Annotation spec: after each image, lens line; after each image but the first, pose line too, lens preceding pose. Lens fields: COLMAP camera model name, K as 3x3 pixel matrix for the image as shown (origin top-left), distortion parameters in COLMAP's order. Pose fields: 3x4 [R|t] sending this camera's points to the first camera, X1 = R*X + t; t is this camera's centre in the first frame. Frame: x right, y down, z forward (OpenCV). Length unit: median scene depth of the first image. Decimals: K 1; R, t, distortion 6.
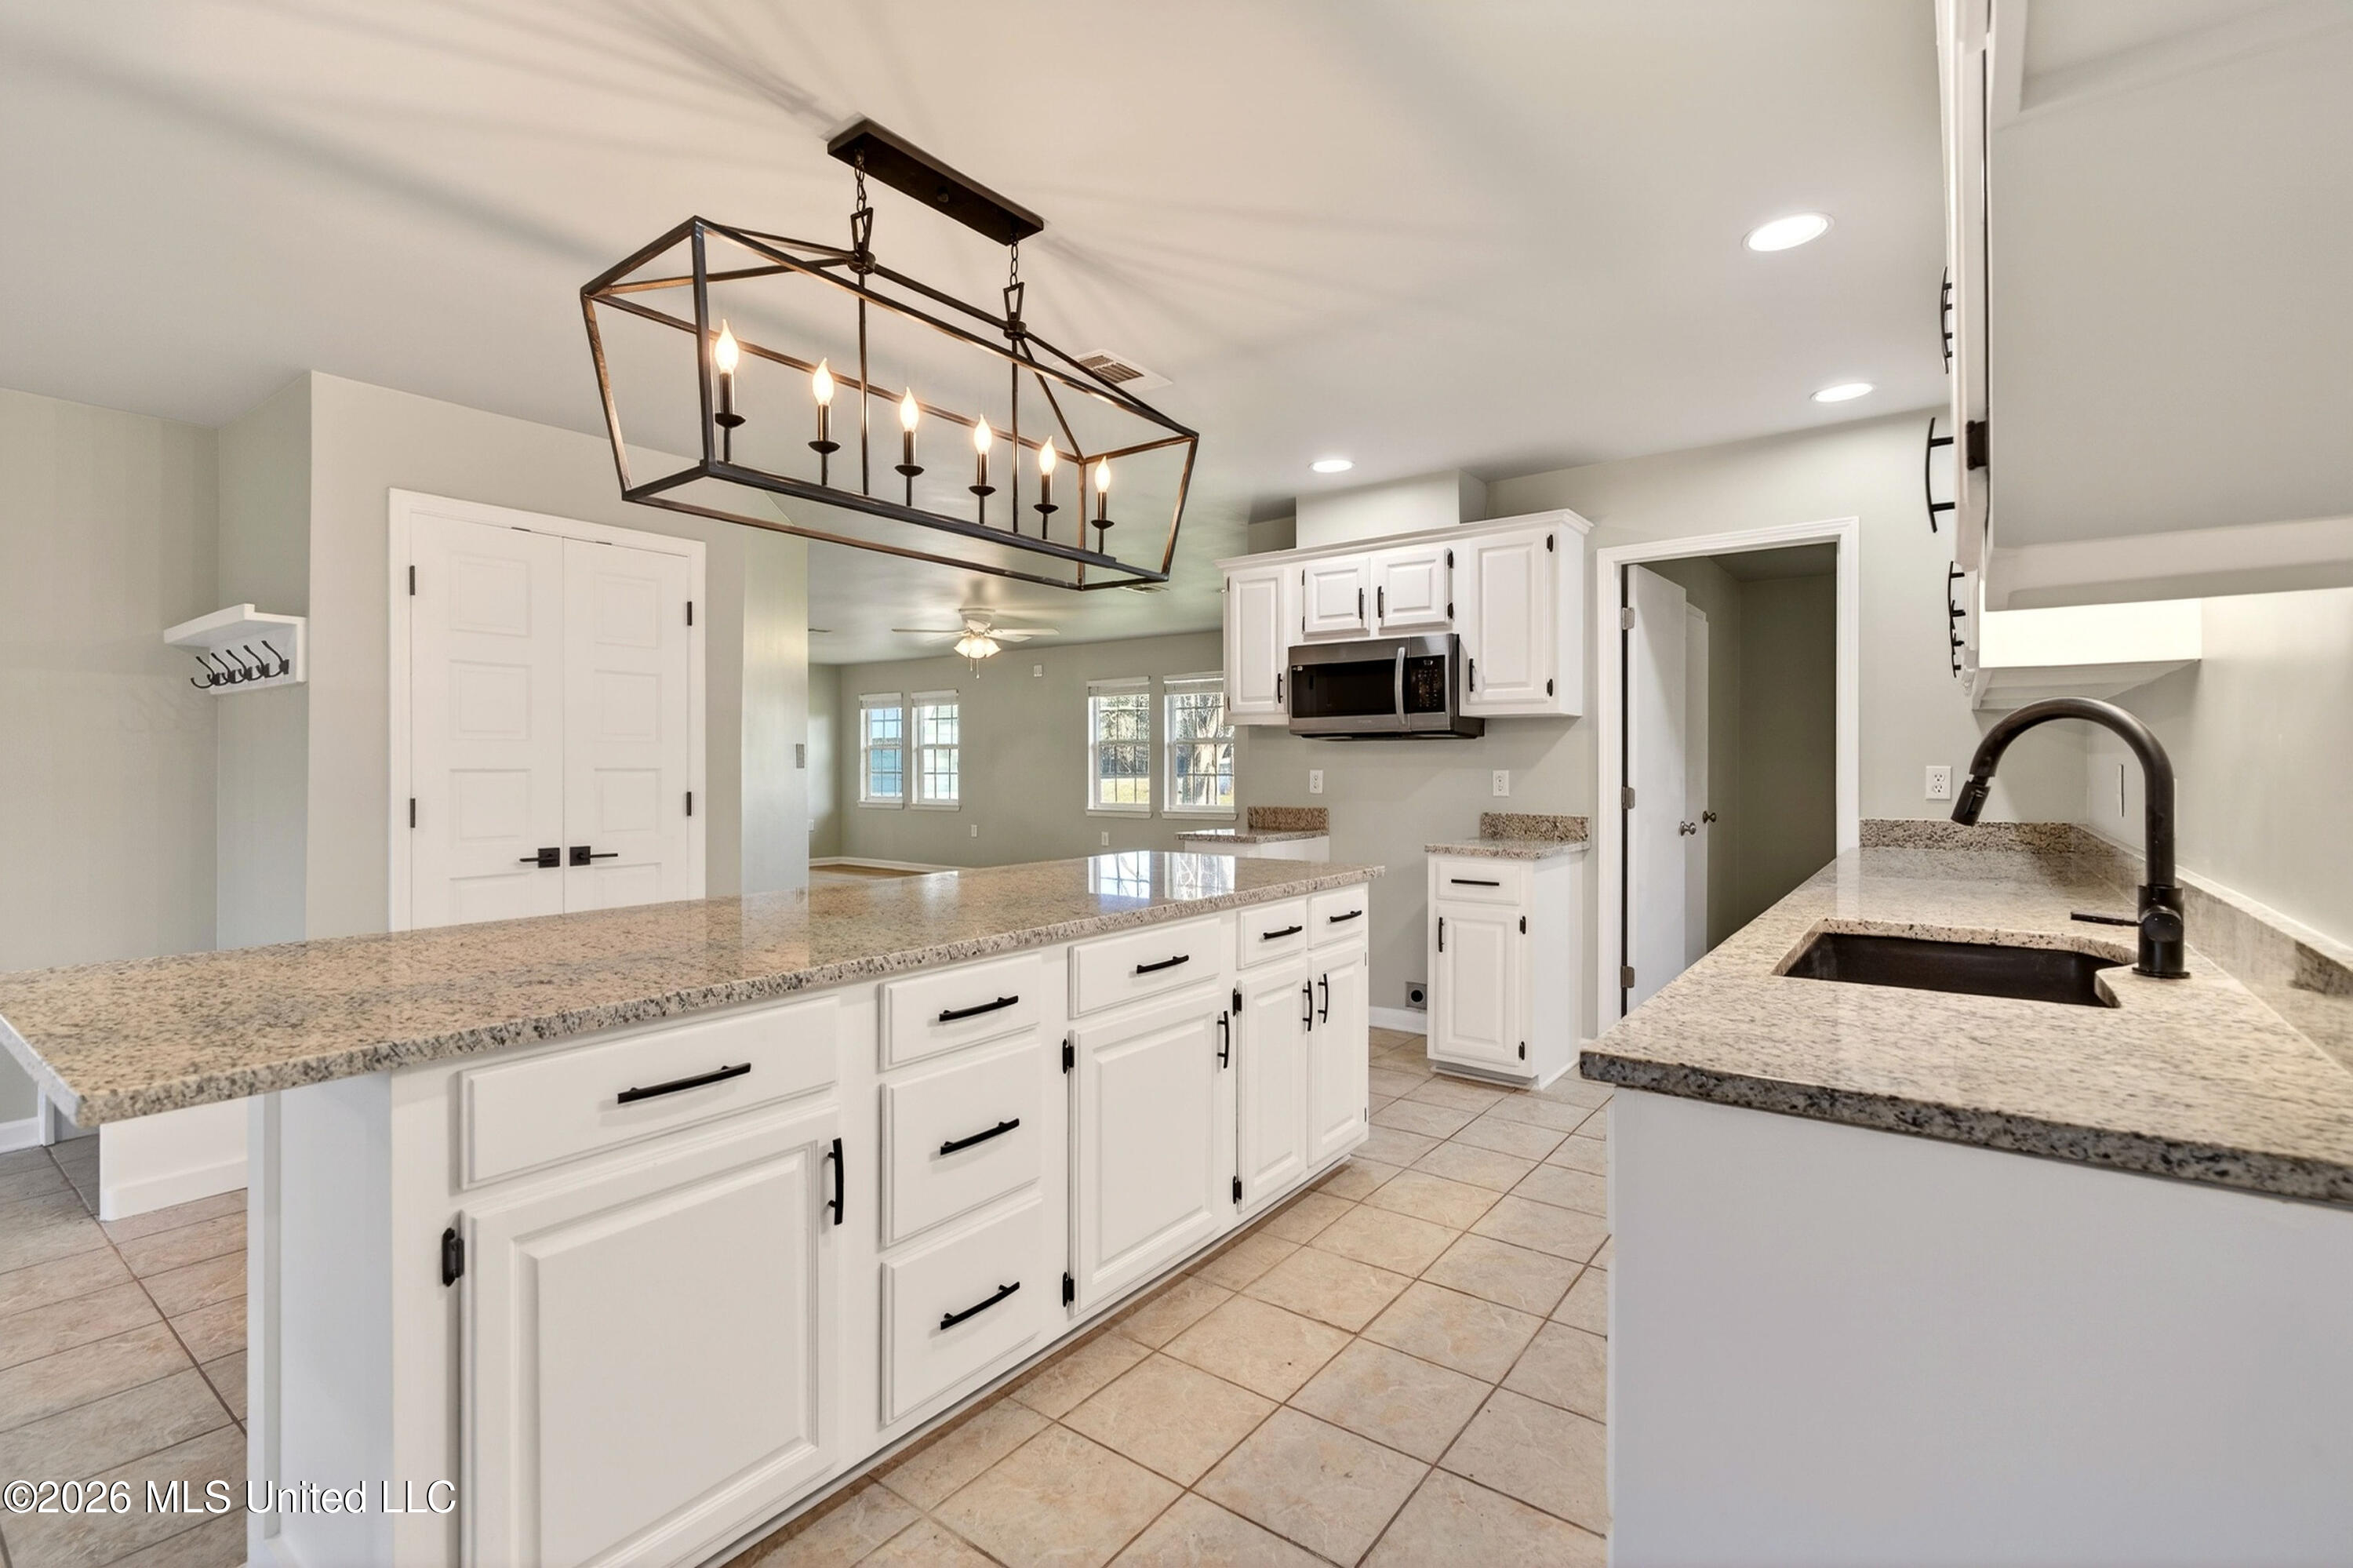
lens RADIAL K [[1064.2, 0, 1173.4], [0, 1064.2, 765.3], [0, 0, 1]] dist [-0.002108, -0.000135]
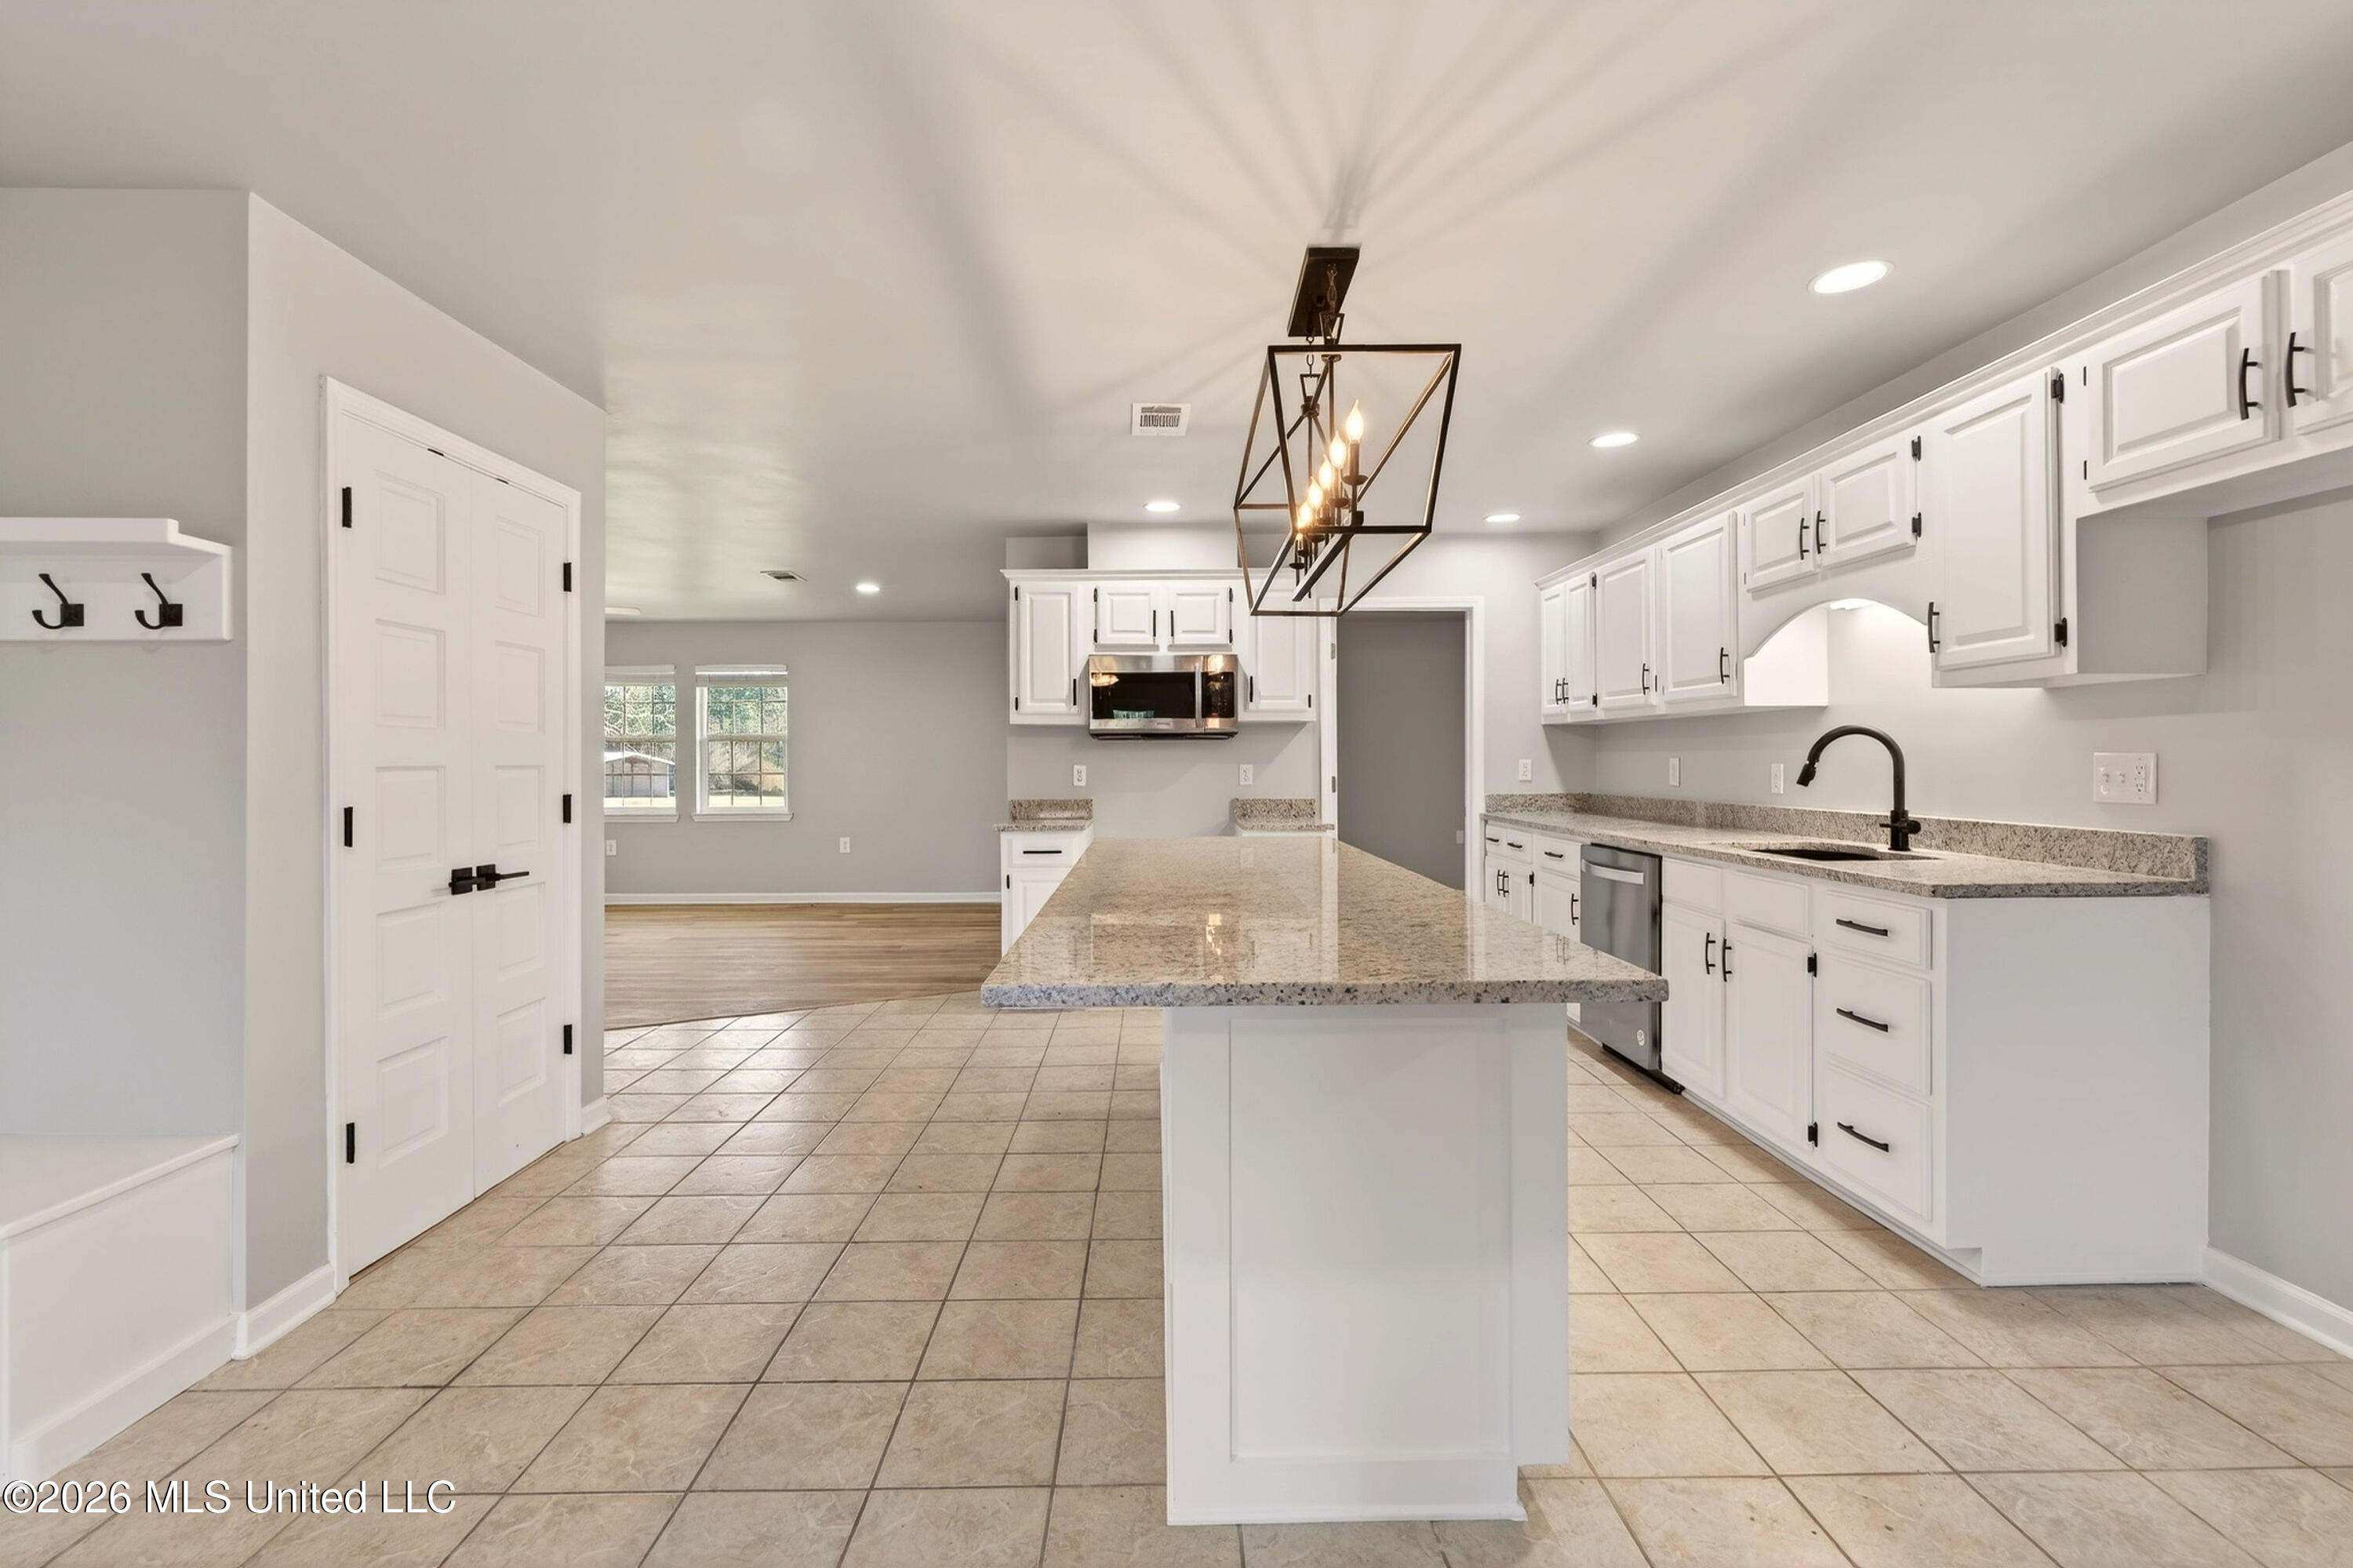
lens RADIAL K [[1064.2, 0, 1173.4], [0, 1064.2, 765.3], [0, 0, 1]] dist [-0.002108, -0.000135]
pose [[0.787966, -0.004977, 0.615699, -0.555752], [0.004300, 0.999987, 0.002580, 0.002523], [-0.615704, 0.000615, 0.787977, 0.060708]]
